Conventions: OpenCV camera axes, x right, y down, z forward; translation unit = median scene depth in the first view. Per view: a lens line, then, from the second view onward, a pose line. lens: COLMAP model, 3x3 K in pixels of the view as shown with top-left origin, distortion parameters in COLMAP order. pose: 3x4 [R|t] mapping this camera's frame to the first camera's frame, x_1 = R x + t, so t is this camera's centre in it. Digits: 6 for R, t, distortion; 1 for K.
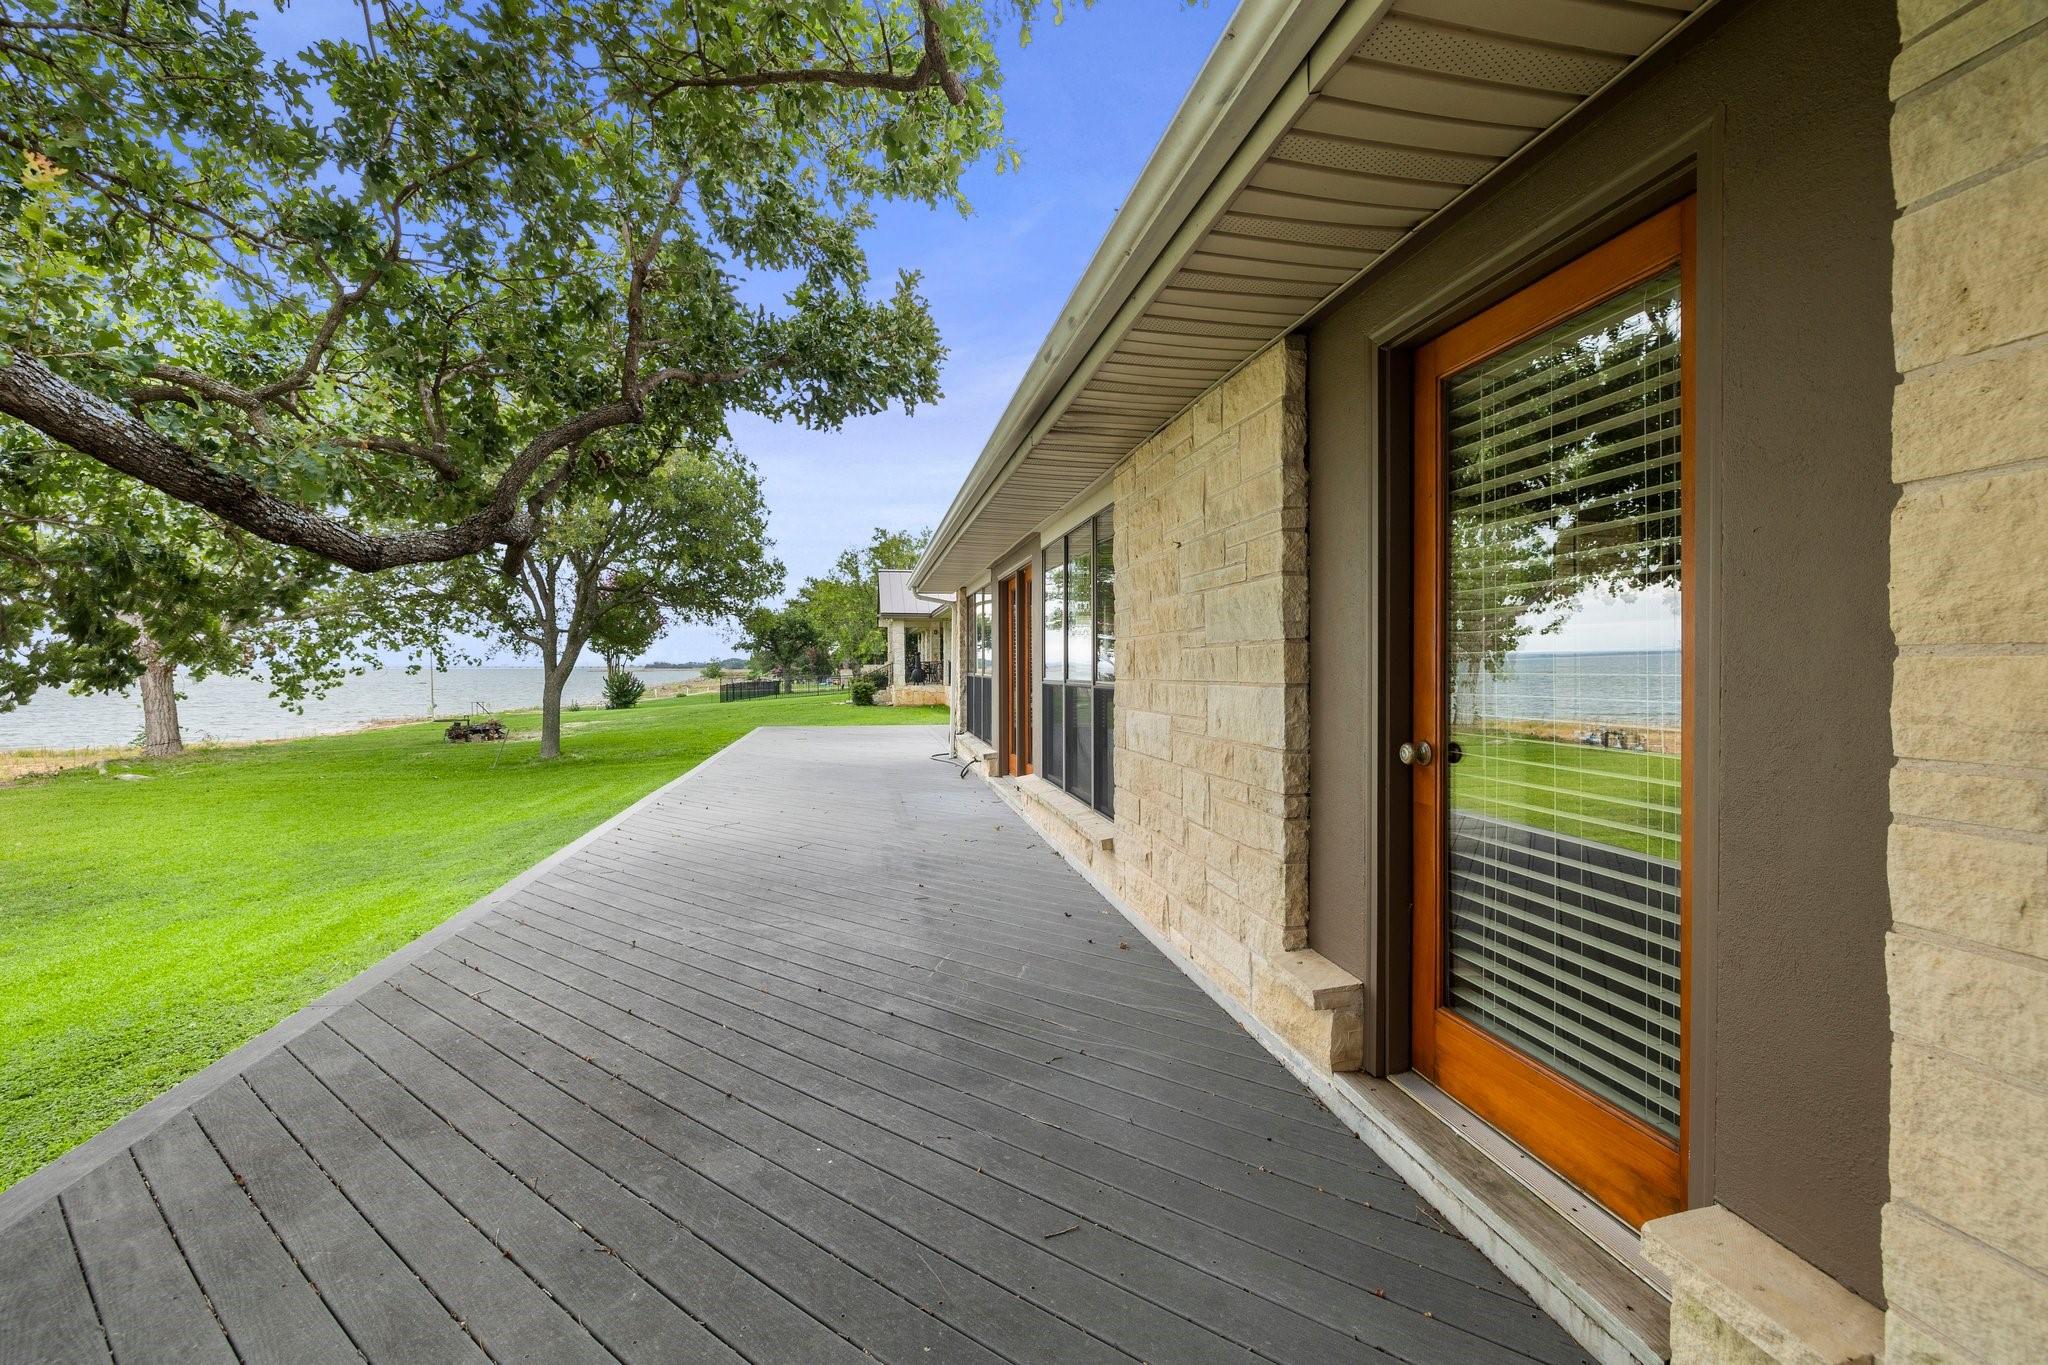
lens RADIAL K [[855.7, 0, 1018.1], [0, 855.7, 674.9], [0, 0, 1]] dist [-0.000137, -0.000293]
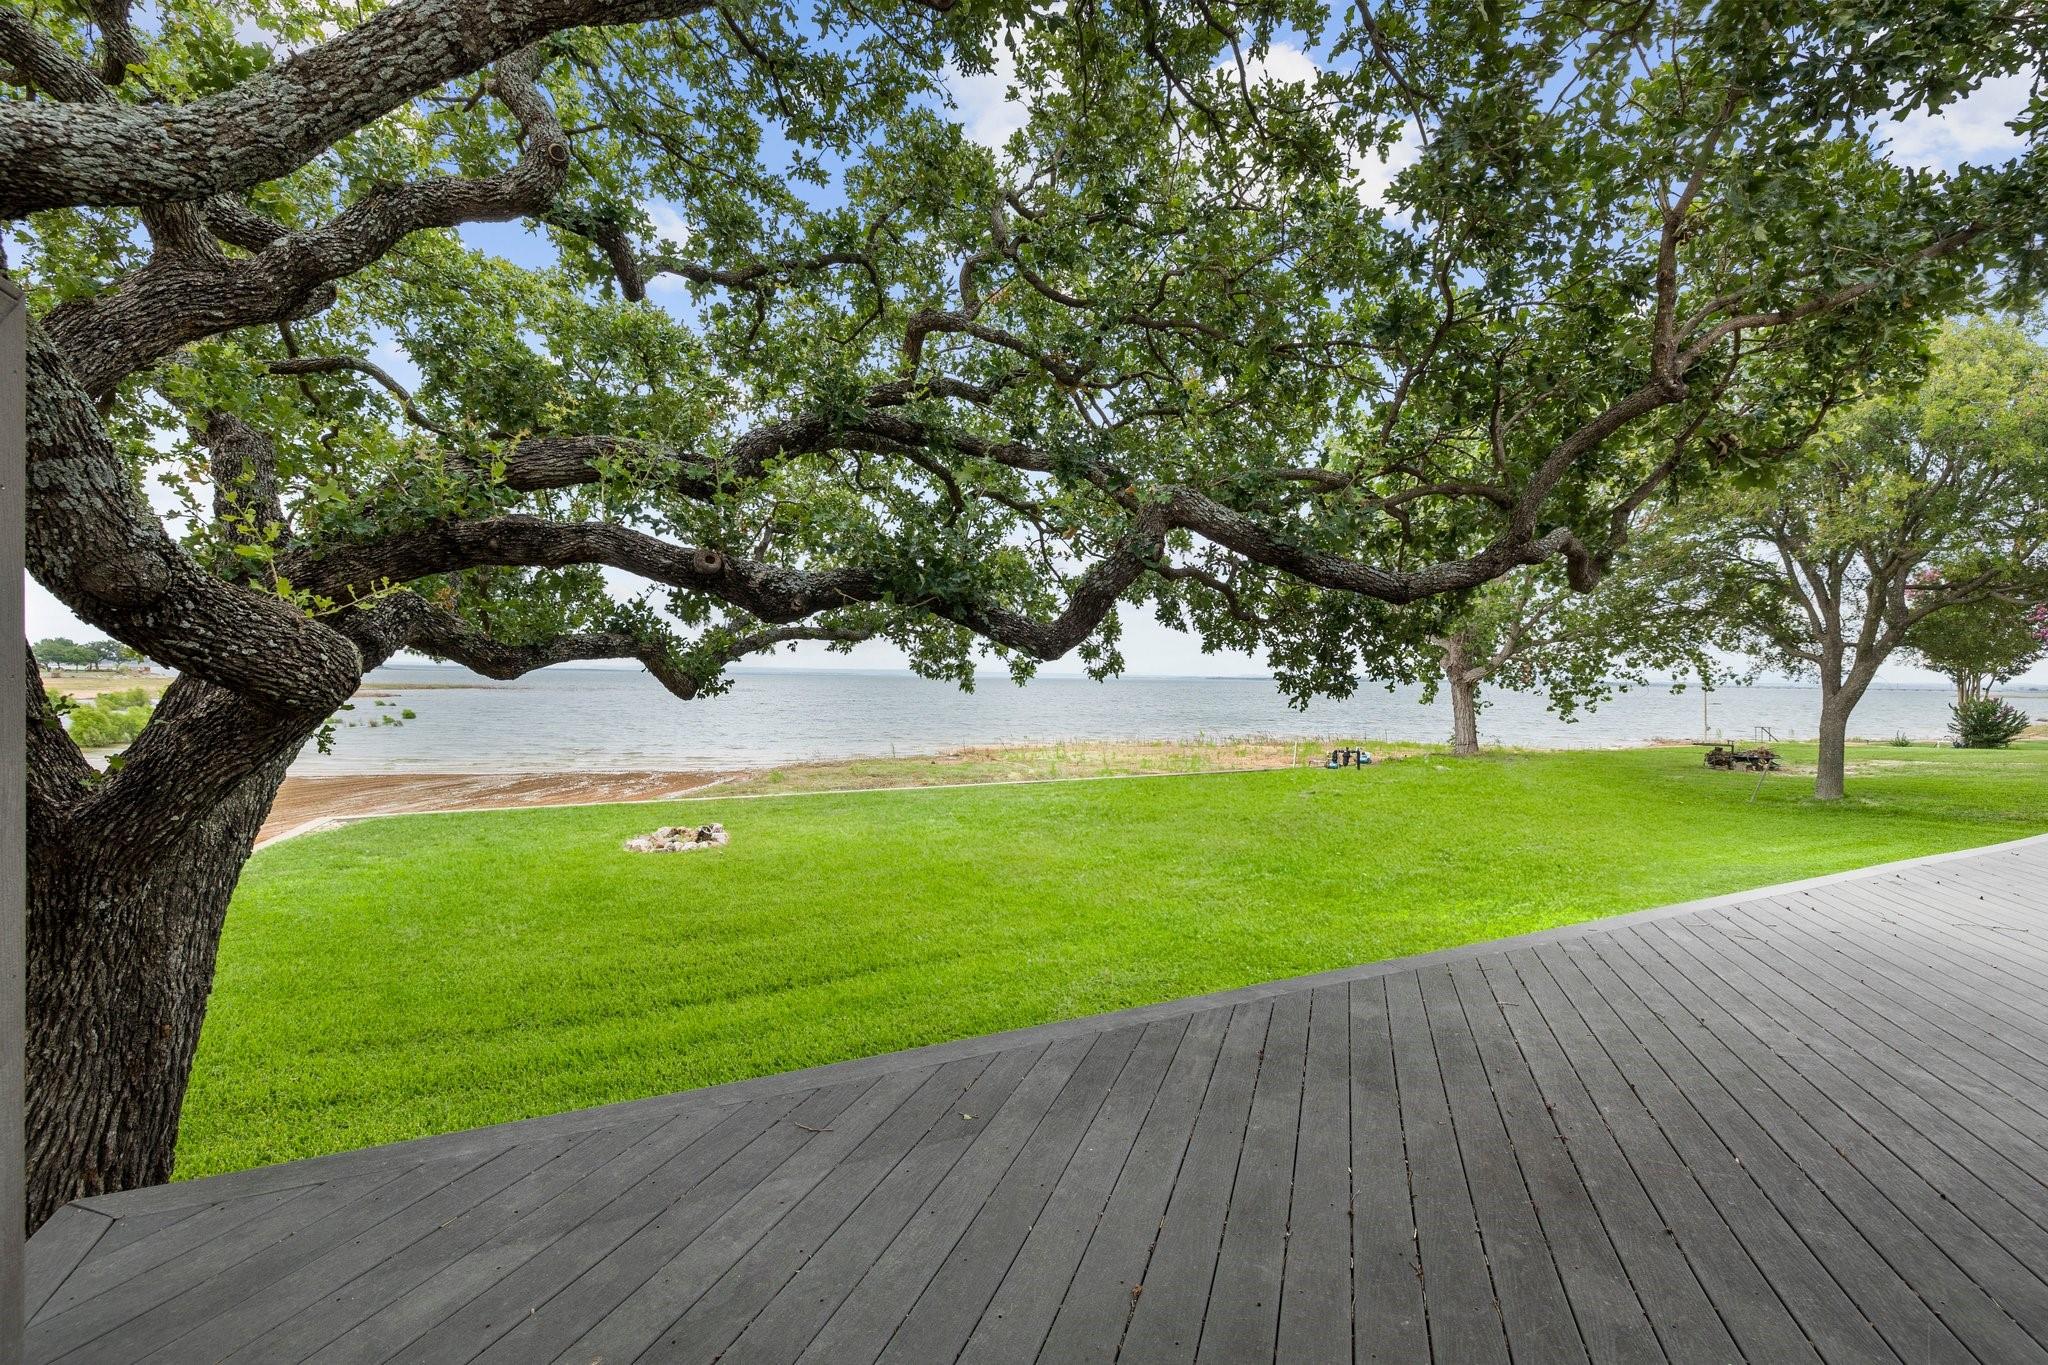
lens RADIAL K [[855.7, 0, 1018.1], [0, 855.7, 674.9], [0, 0, 1]] dist [-0.000137, -0.000293]
pose [[0.277587, 0.004657, -0.960689, 0.126076], [-0.025611, 0.999669, -0.002554, -0.003445], [0.960359, 0.025313, 0.277614, 0.092655]]
